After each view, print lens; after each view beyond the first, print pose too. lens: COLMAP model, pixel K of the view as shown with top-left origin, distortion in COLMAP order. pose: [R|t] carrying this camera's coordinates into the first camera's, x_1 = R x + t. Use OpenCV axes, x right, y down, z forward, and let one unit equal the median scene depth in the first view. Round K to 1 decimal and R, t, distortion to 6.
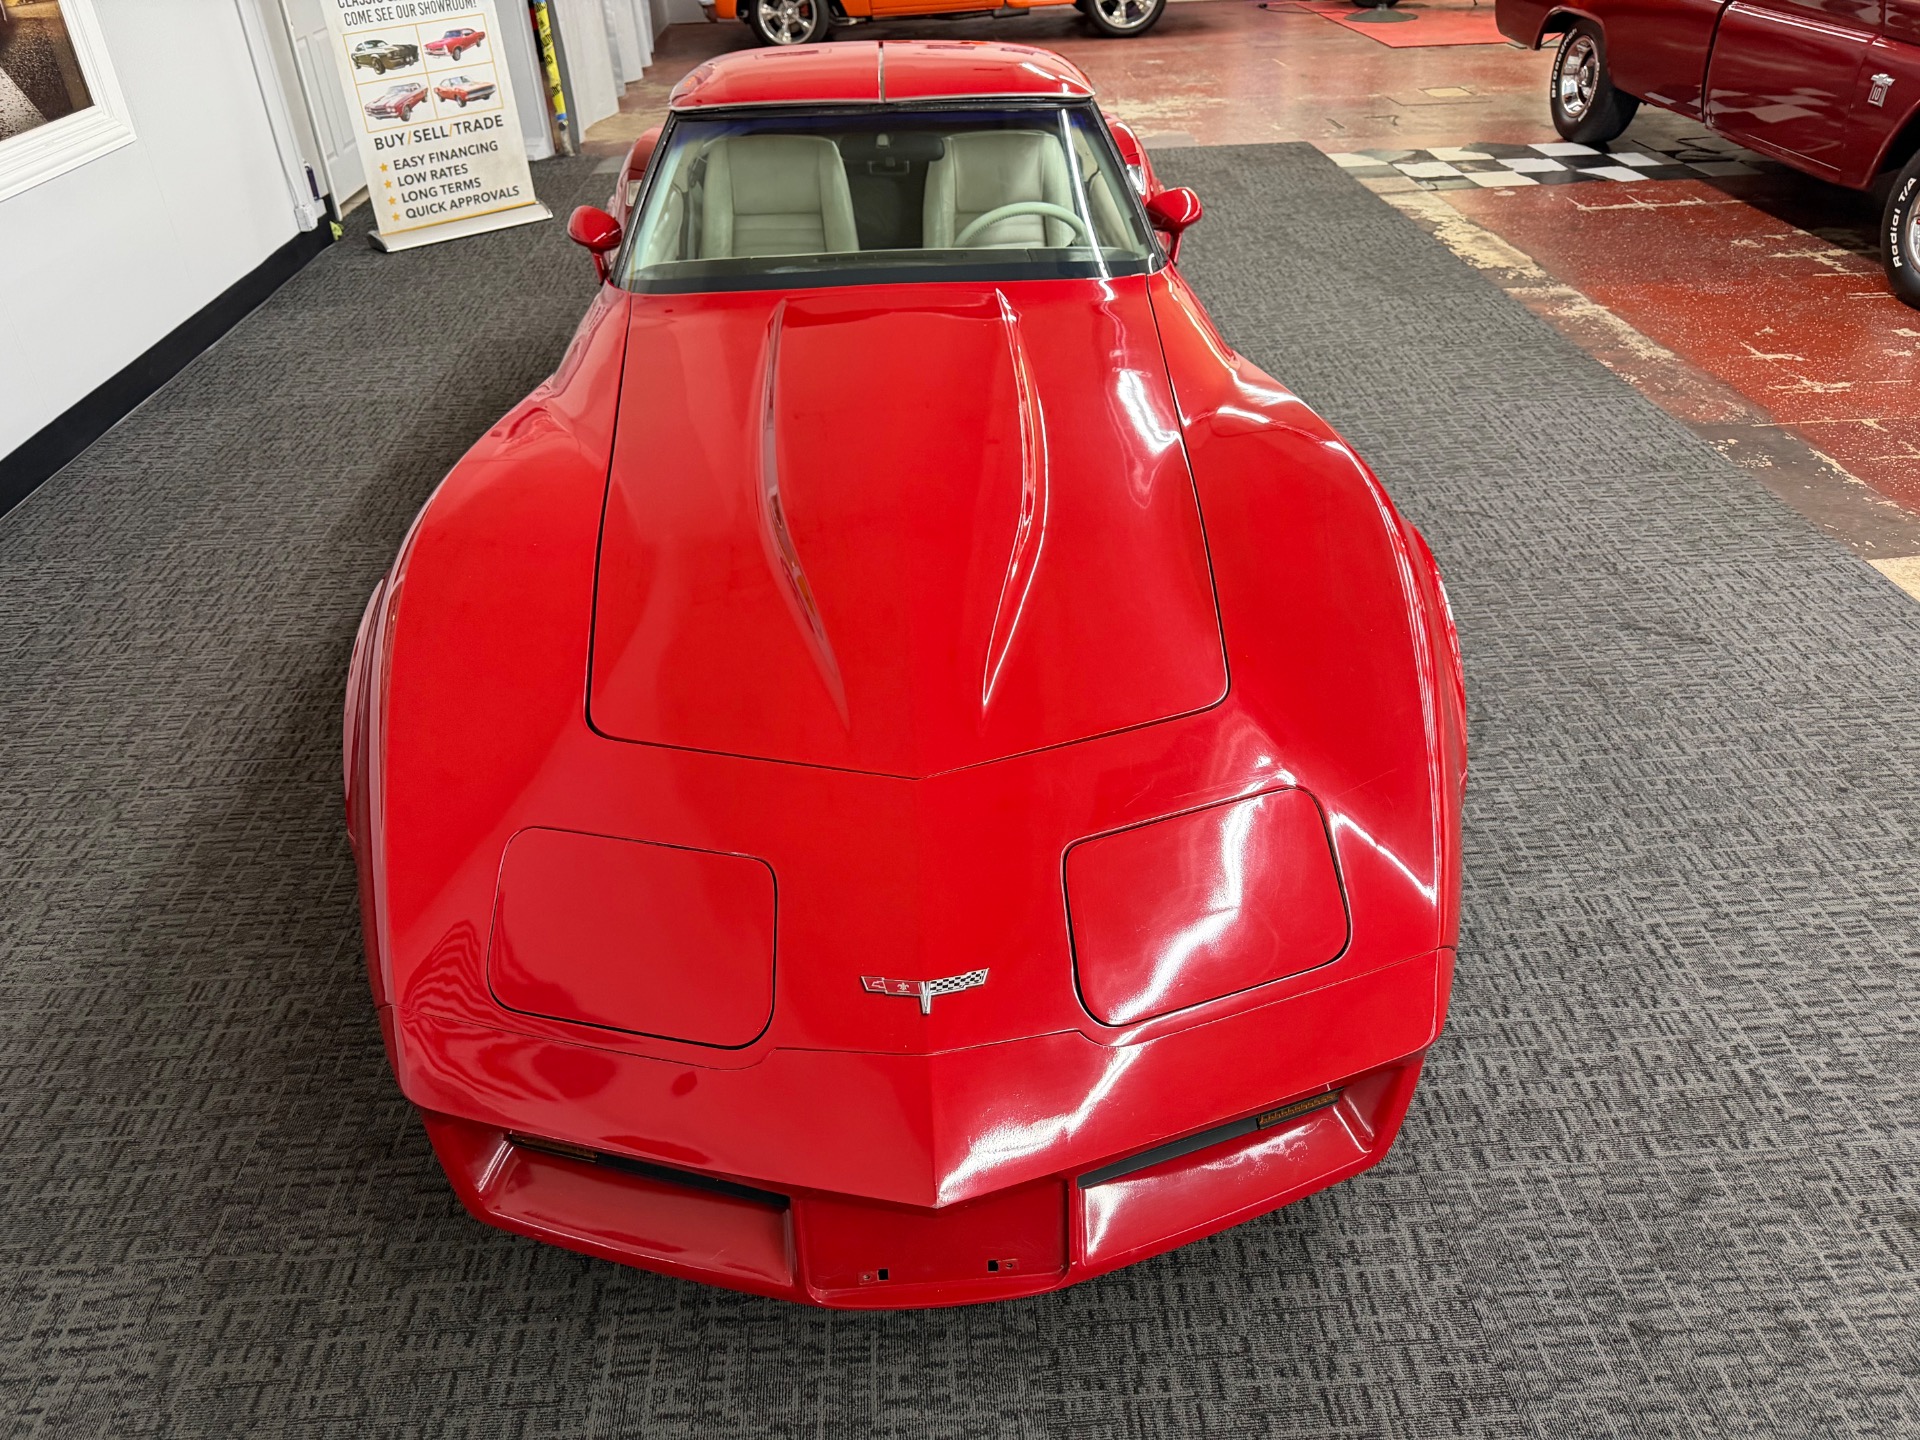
lens RADIAL K [[1366.2, 0, 968.8], [0, 1366.2, 706.7], [0, 0, 1]] dist [0.016044, -0.025694]
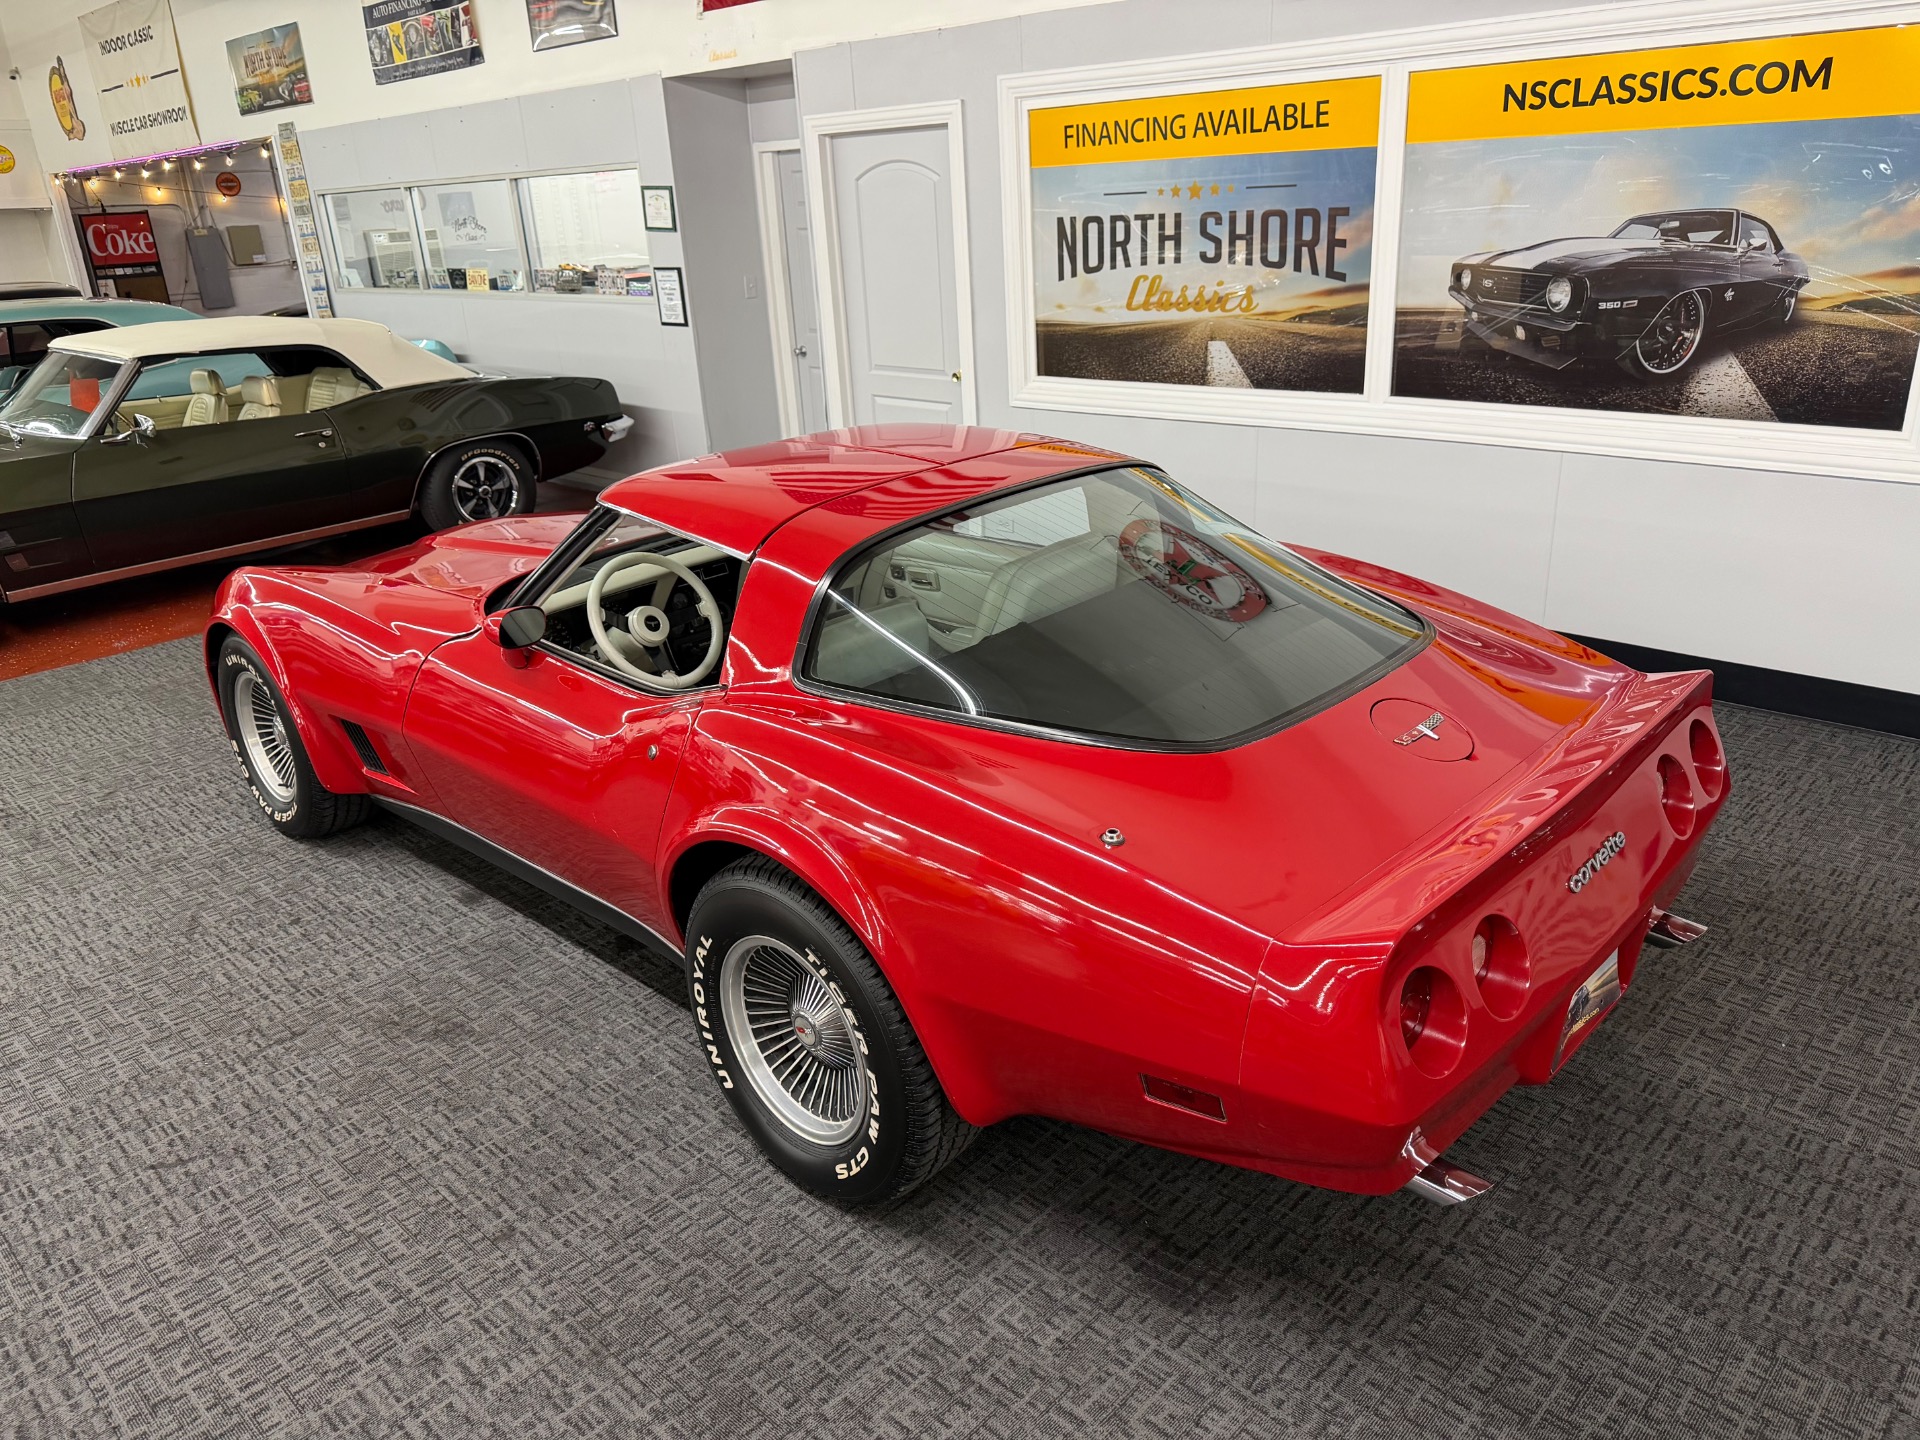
lens RADIAL K [[1366.2, 0, 960.1], [0, 1366.2, 705.0], [0, 0, 1]] dist [0.016044, -0.025694]
pose [[-0.726660, 0.295581, -0.620159, 0.837765], [-0.320100, 0.653058, 0.686332, -1.699579], [0.607866, 0.697242, -0.379936, 2.550728]]
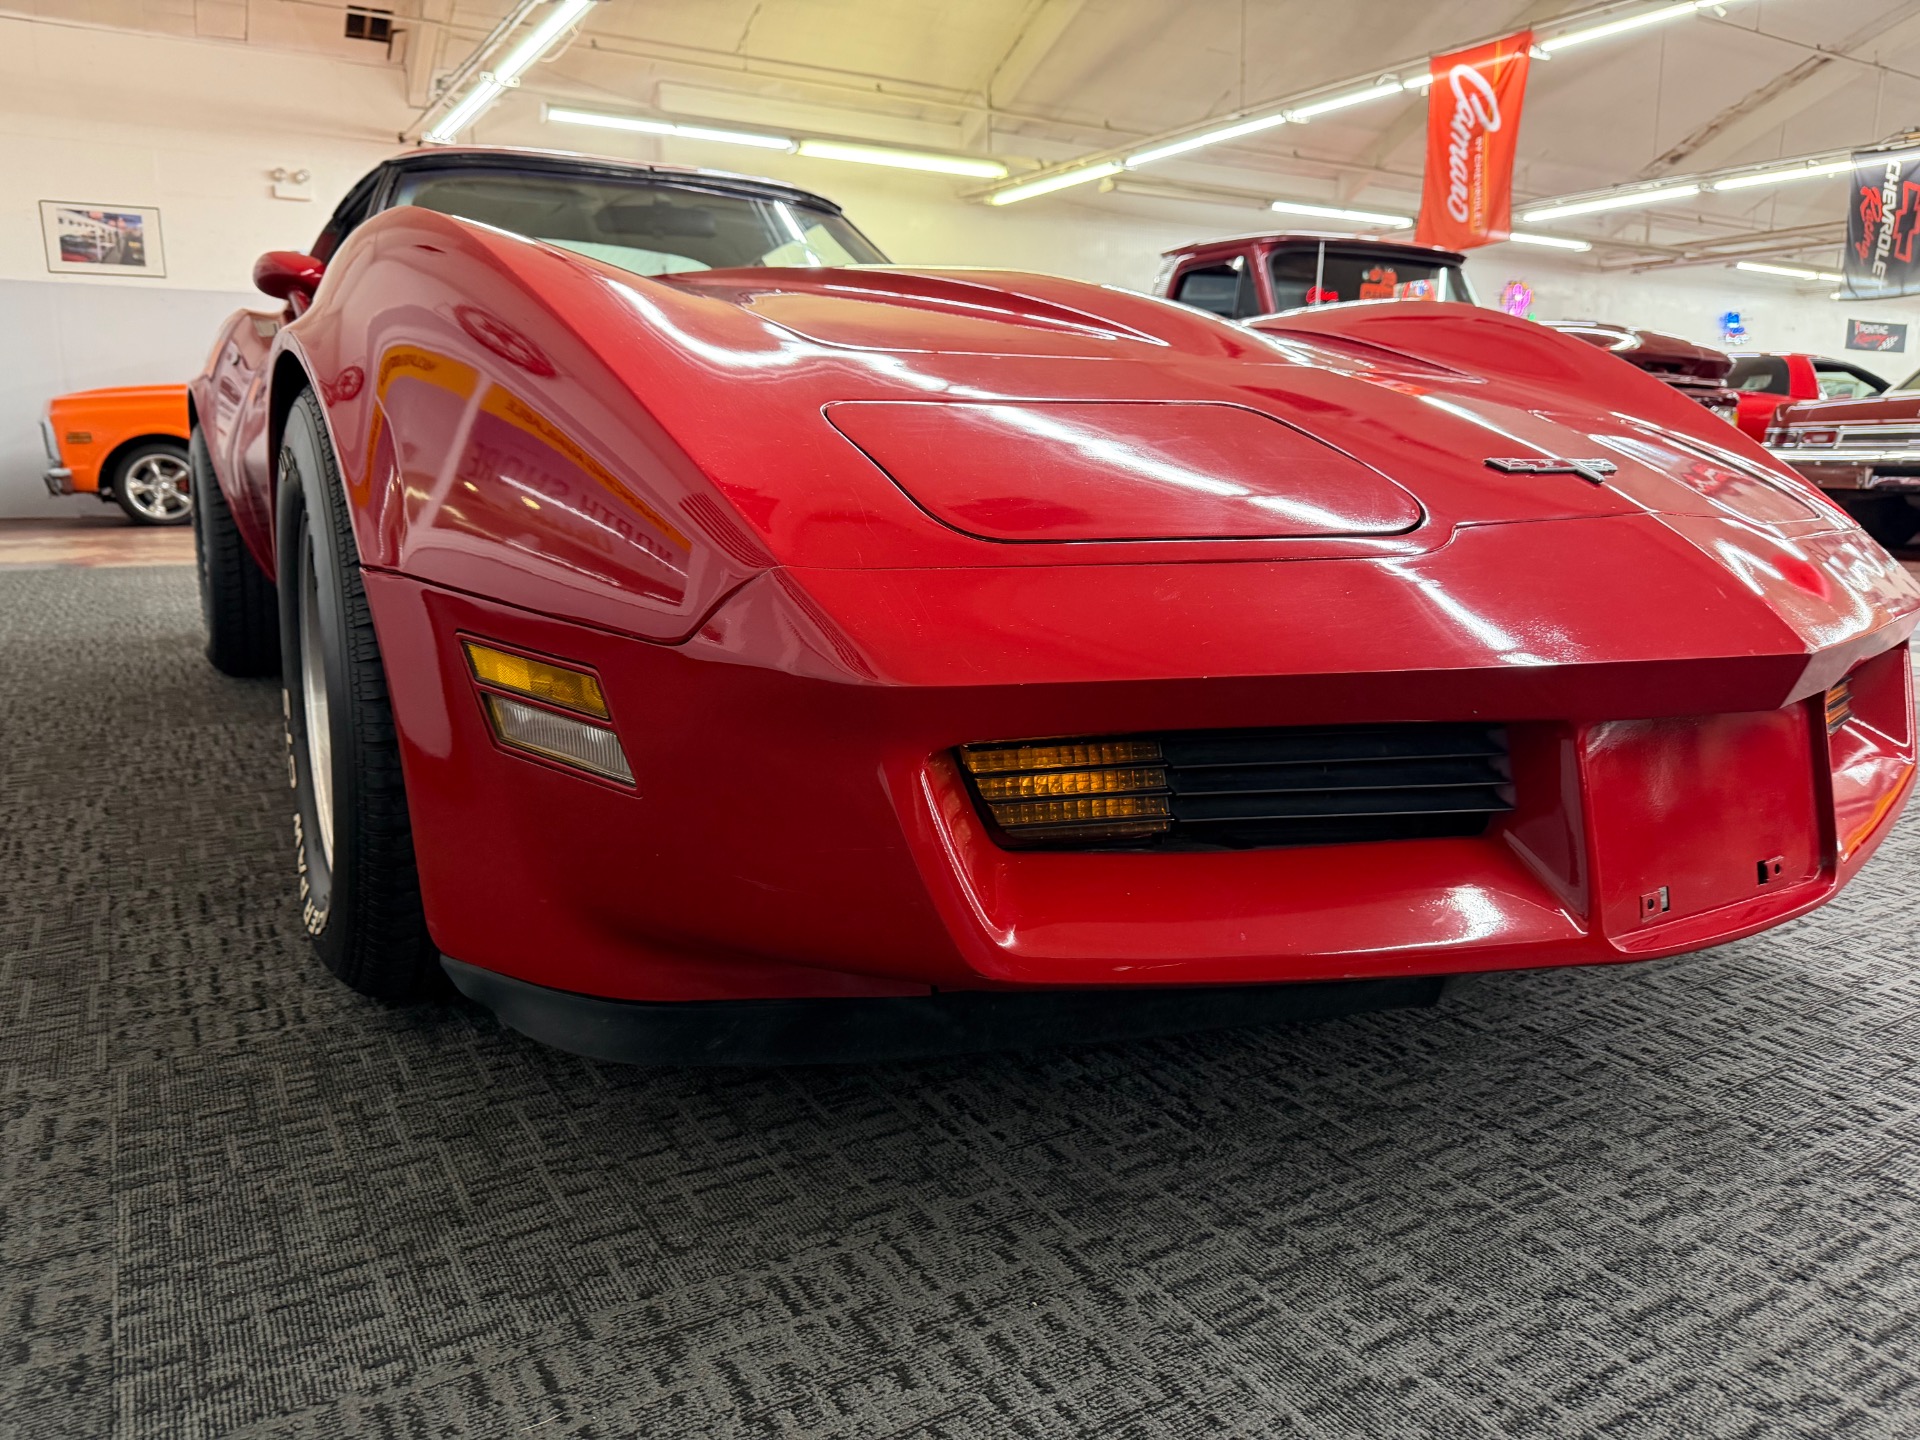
lens RADIAL K [[1366.2, 0, 969.0], [0, 1366.2, 700.5], [0, 0, 1]] dist [0.016044, -0.025694]
pose [[0.884848, -0.056009, 0.462501, -0.493455], [0.234907, 0.910948, -0.339104, 0.377245], [-0.402321, 0.408700, 0.819208, 0.475211]]
